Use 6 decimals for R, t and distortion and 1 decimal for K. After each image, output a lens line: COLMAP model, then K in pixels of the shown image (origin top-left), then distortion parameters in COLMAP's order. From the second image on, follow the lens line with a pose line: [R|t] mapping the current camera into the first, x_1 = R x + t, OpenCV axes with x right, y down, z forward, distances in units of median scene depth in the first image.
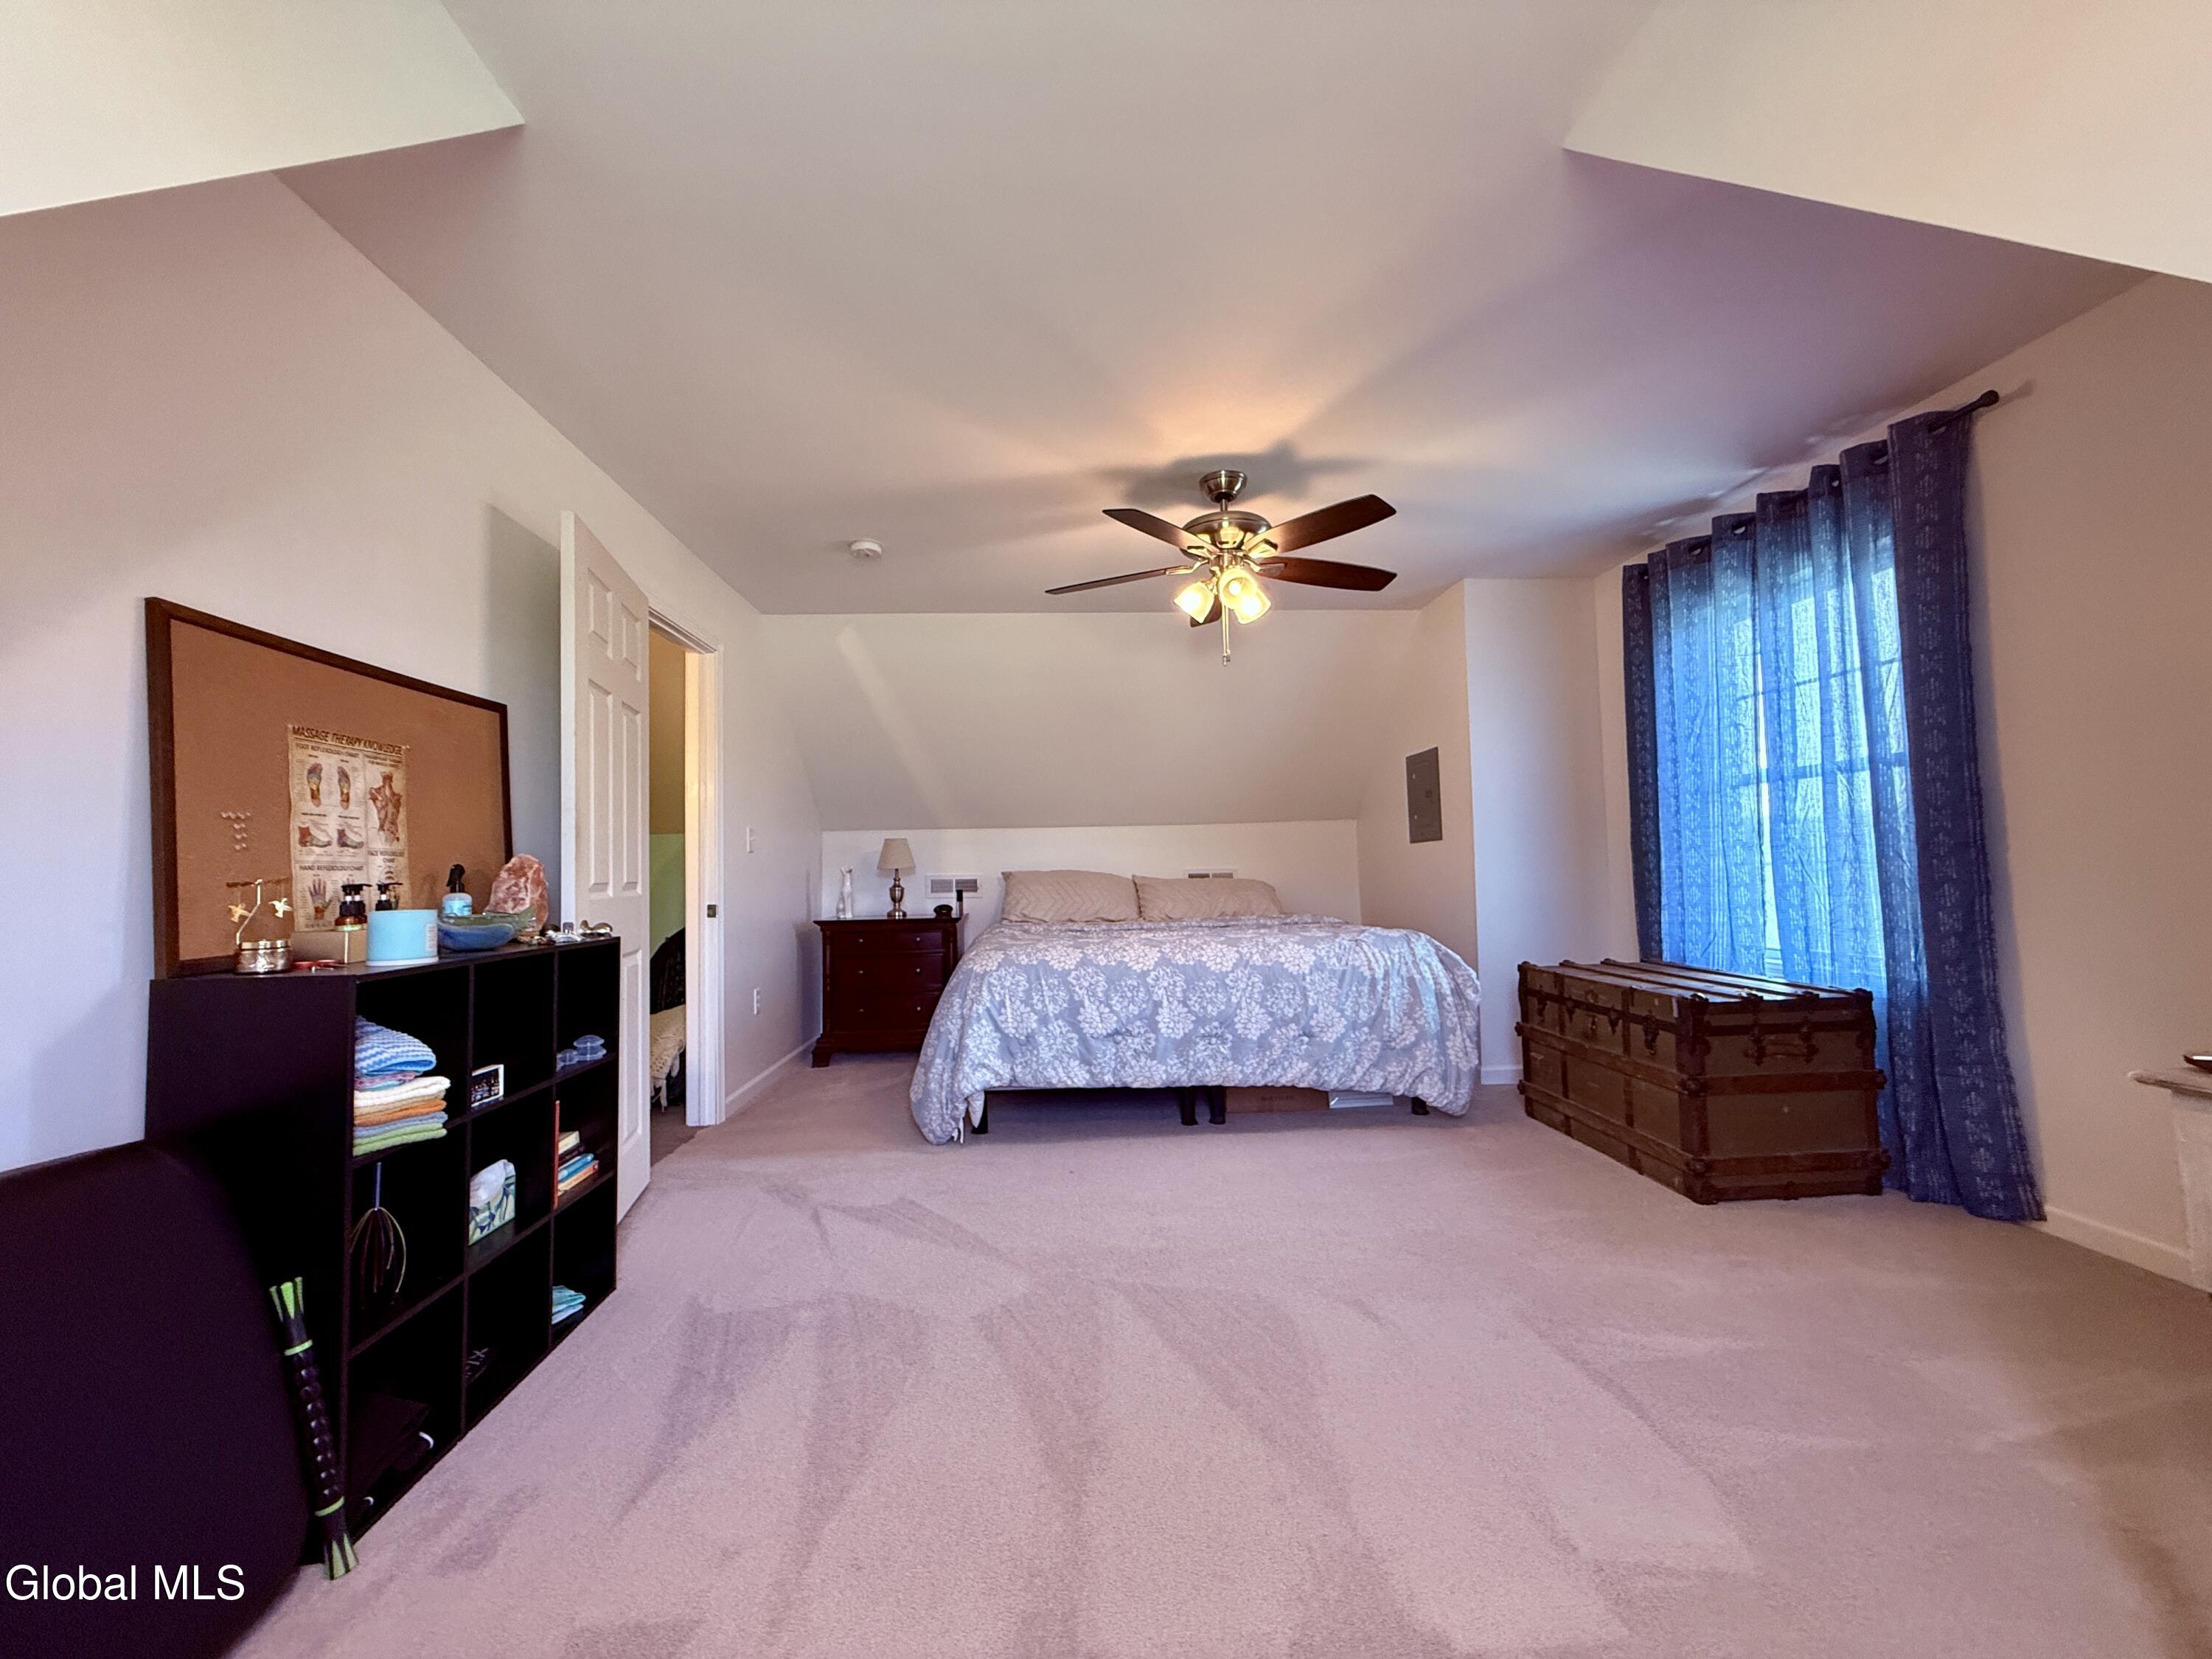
lens RADIAL K [[884.6, 0, 1101.0], [0, 884.6, 828.4], [0, 0, 1]] dist [-0.000014, 0.000242]
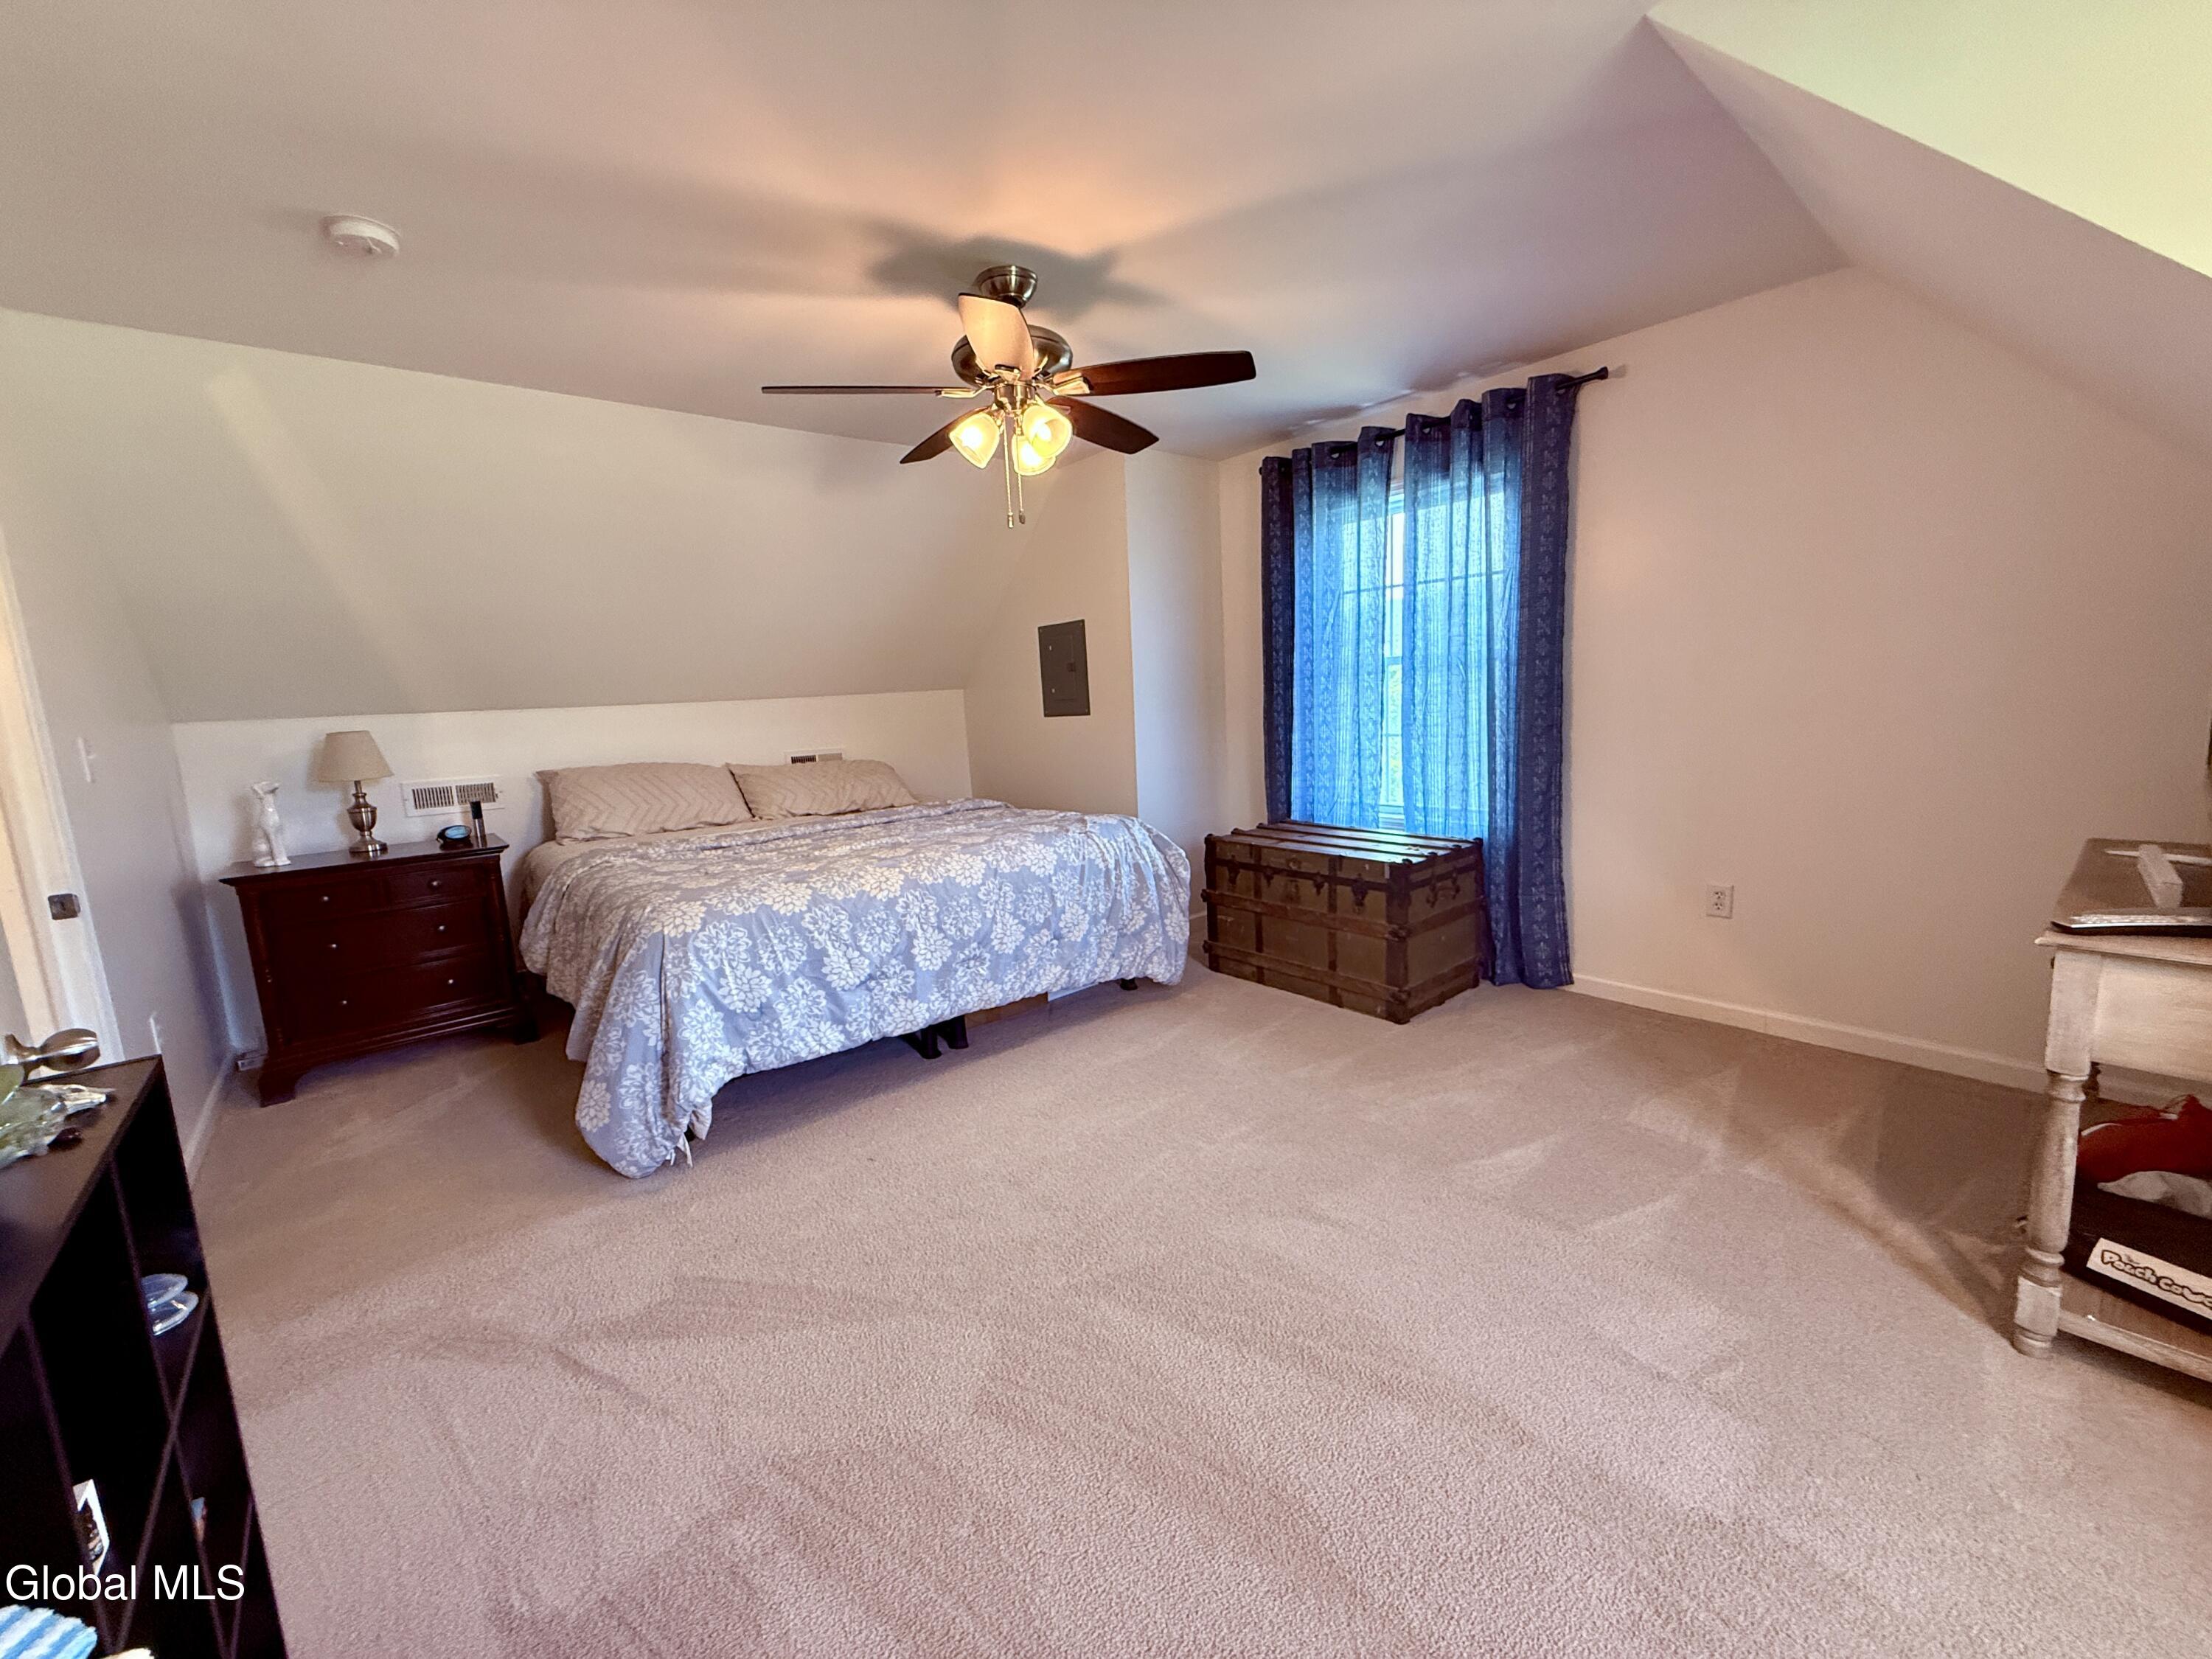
lens RADIAL K [[884.6, 0, 1106.7], [0, 884.6, 829.4], [0, 0, 1]] dist [-0.000014, 0.000242]
pose [[0.802252, -0.106977, 0.587323, -0.275392], [0.002307, 0.984362, 0.176144, -0.049061], [-0.596981, -0.139957, 0.789953, 0.242727]]
